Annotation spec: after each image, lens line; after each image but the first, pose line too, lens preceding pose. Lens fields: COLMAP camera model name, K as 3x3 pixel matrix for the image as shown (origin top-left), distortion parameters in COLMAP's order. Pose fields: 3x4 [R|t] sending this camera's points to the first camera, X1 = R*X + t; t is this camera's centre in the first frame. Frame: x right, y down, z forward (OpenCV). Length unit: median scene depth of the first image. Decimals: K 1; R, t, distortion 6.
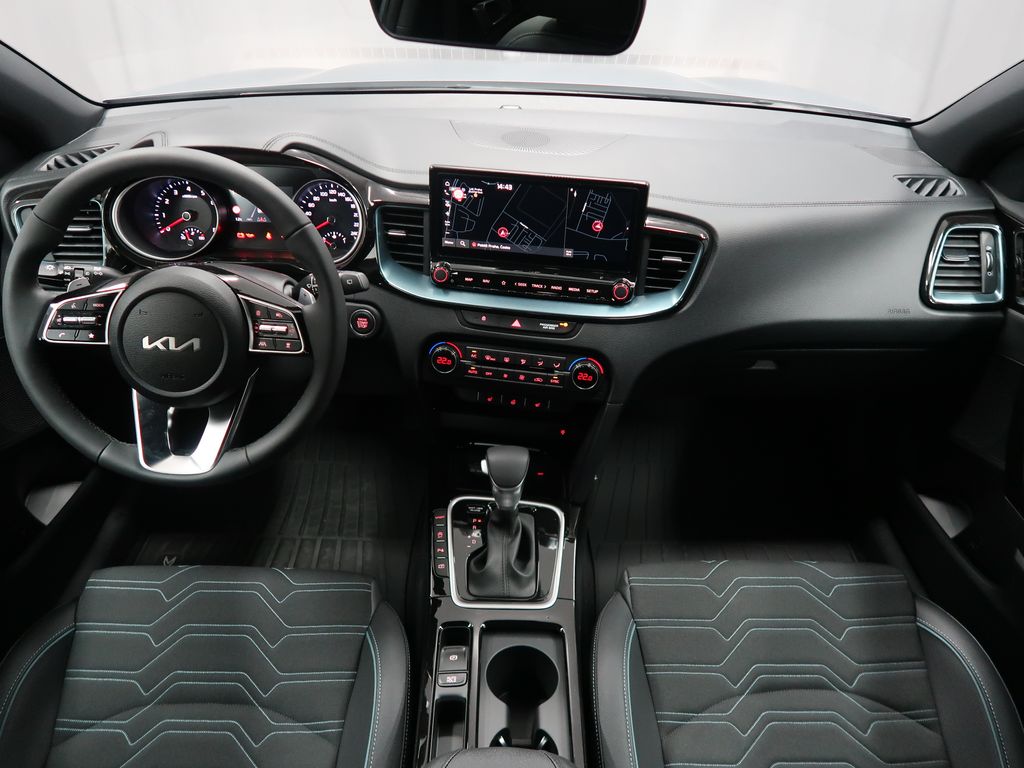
lens RADIAL K [[818.7, 0, 514.2], [0, 818.7, 381.4], [0, 0, 1]] dist [0.010070, 0.000503]
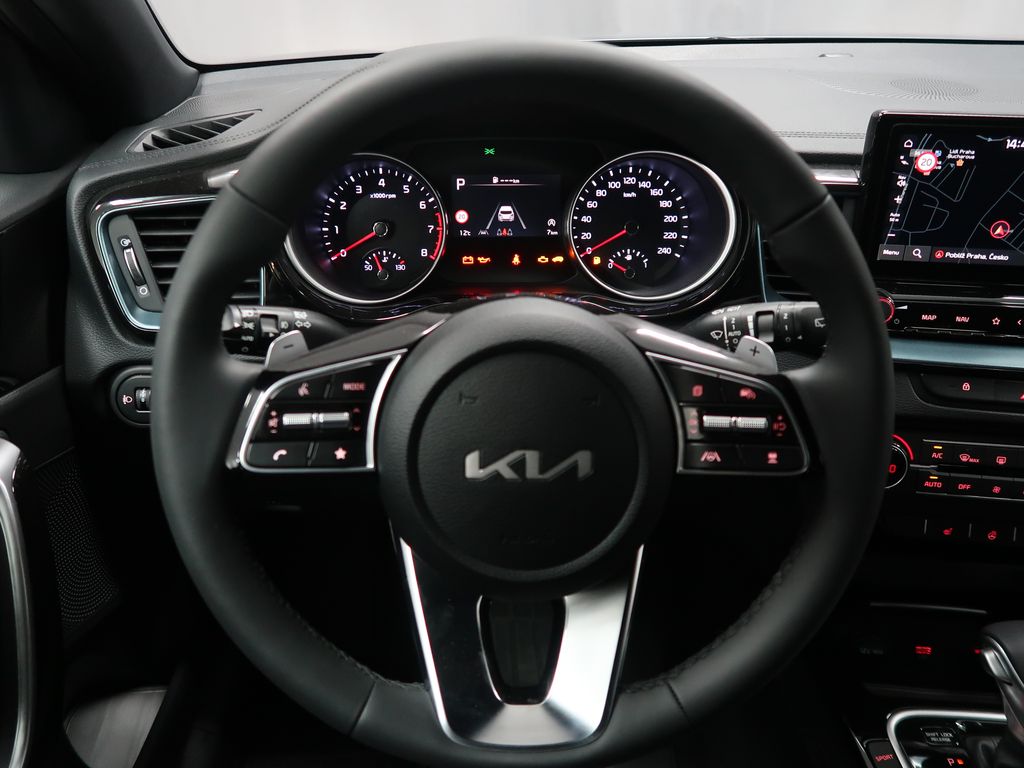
lens RADIAL K [[896.4, 0, 509.3], [0, 896.4, 382.5], [0, 0, 1]] dist [0.009773, 0.022398]
pose [[0.998554, -0.036252, 0.039702, -0.365759], [0.039523, 0.995598, -0.084989, -0.040725], [-0.036446, 0.086436, 0.995591, 0.412719]]
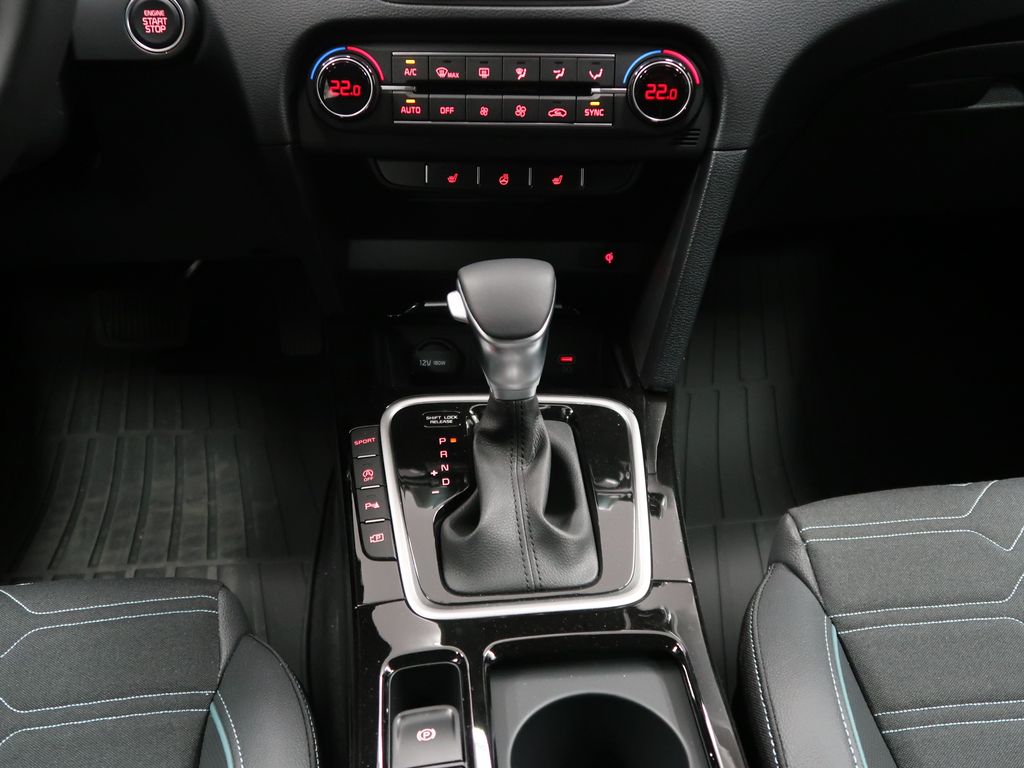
lens RADIAL K [[1119.5, 0, 509.3], [0, 1119.5, 380.8], [0, 0, 1]] dist [0.038399, 0.000000]
pose [[0.994985, -0.084501, 0.053517, -0.043459], [0.086702, 0.995422, -0.040219, 0.171084], [-0.049874, 0.044657, 0.997757, 0.395641]]
